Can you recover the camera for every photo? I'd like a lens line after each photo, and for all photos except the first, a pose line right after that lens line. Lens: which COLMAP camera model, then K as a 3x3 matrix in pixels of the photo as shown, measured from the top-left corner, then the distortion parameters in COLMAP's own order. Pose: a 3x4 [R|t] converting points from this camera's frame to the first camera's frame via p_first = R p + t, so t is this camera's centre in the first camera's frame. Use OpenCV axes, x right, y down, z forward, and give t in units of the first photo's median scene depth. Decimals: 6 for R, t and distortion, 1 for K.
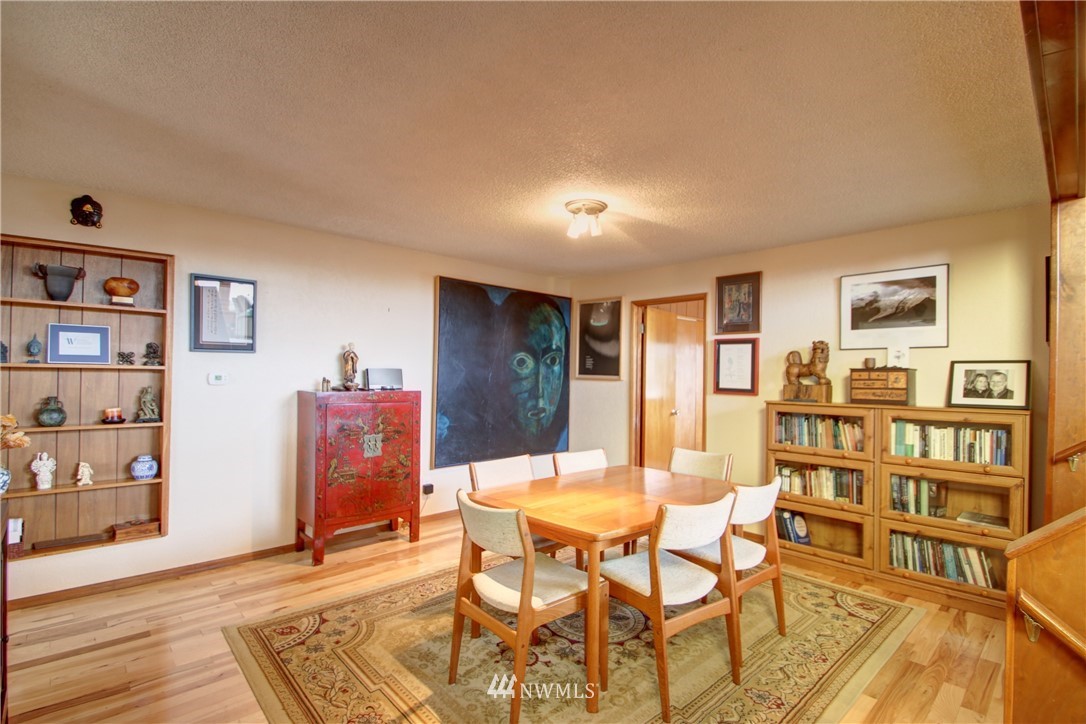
lens RADIAL K [[510.5, 0, 549.9], [0, 510.5, 371.9], [0, 0, 1]] dist [0.012619, -0.015872]
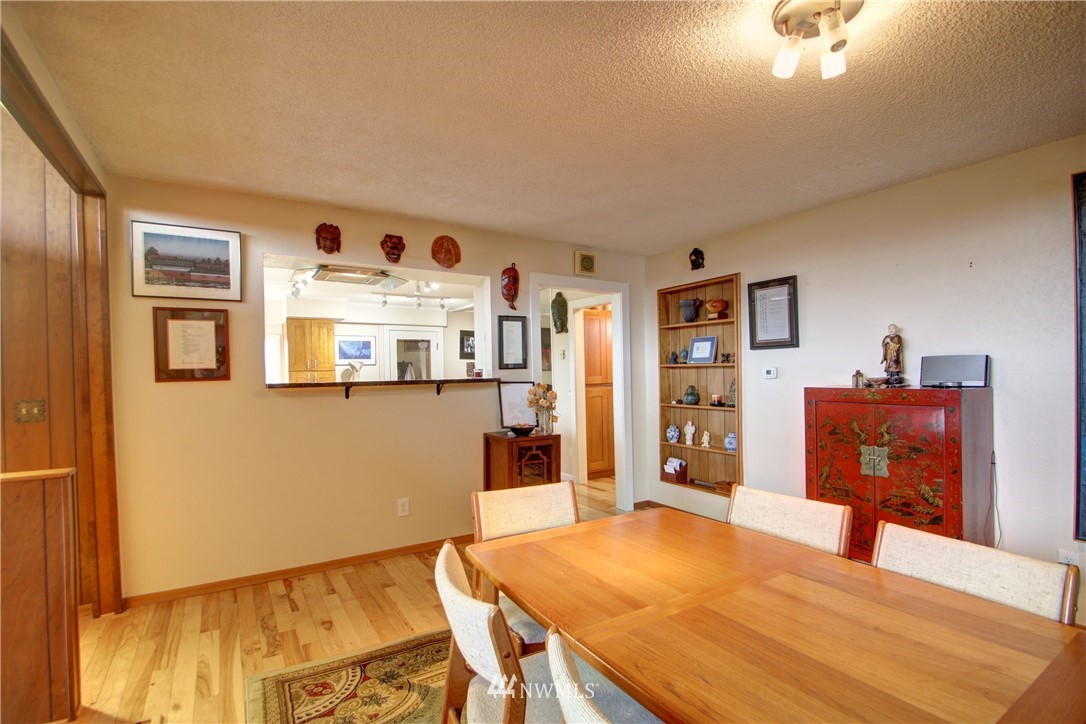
lens RADIAL K [[510.5, 0, 549.9], [0, 510.5, 371.9], [0, 0, 1]] dist [0.012619, -0.015872]
pose [[-0.192218, -0.008931, -0.981312, 0.528589], [0.016644, 0.999785, -0.012359, 0.017213], [0.981211, -0.018709, -0.192028, 0.751562]]
